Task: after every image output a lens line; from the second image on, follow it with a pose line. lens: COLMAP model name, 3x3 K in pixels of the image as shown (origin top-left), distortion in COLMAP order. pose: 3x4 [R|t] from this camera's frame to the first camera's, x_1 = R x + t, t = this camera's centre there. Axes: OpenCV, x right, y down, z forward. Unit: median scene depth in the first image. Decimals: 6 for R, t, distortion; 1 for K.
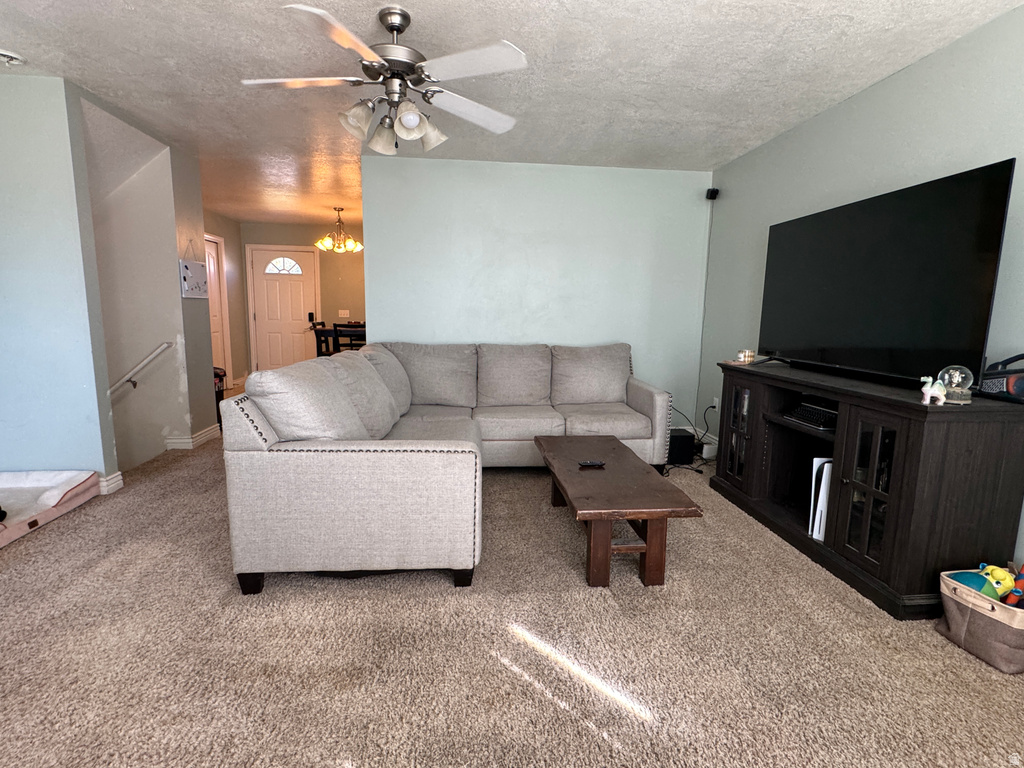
lens RADIAL K [[497.3, 0, 506.7], [0, 497.3, 382.8], [0, 0, 1]] dist [-0.001228, -0.001167]
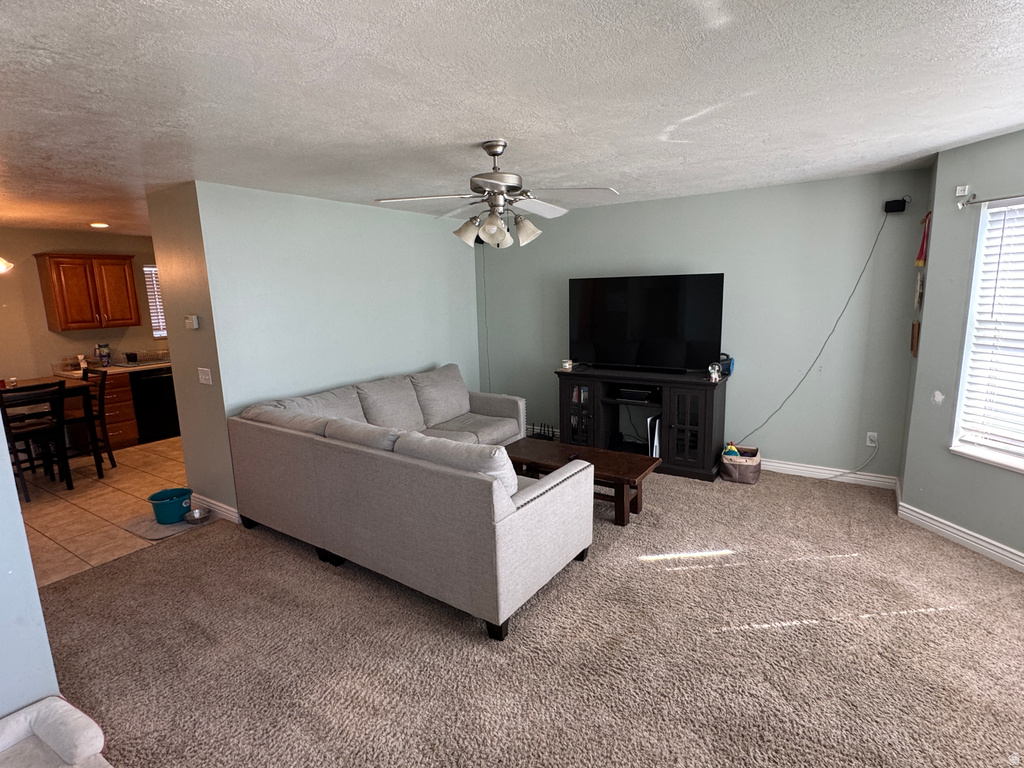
lens RADIAL K [[531.4, 0, 509.5], [0, 531.4, 380.8], [0, 0, 1]] dist [0.000969, 0.000414]
pose [[0.629493, -0.166952, 0.758859, -1.226133], [0.150271, 0.984363, 0.091910, -0.254871], [-0.762337, 0.056178, 0.644737, 0.137531]]
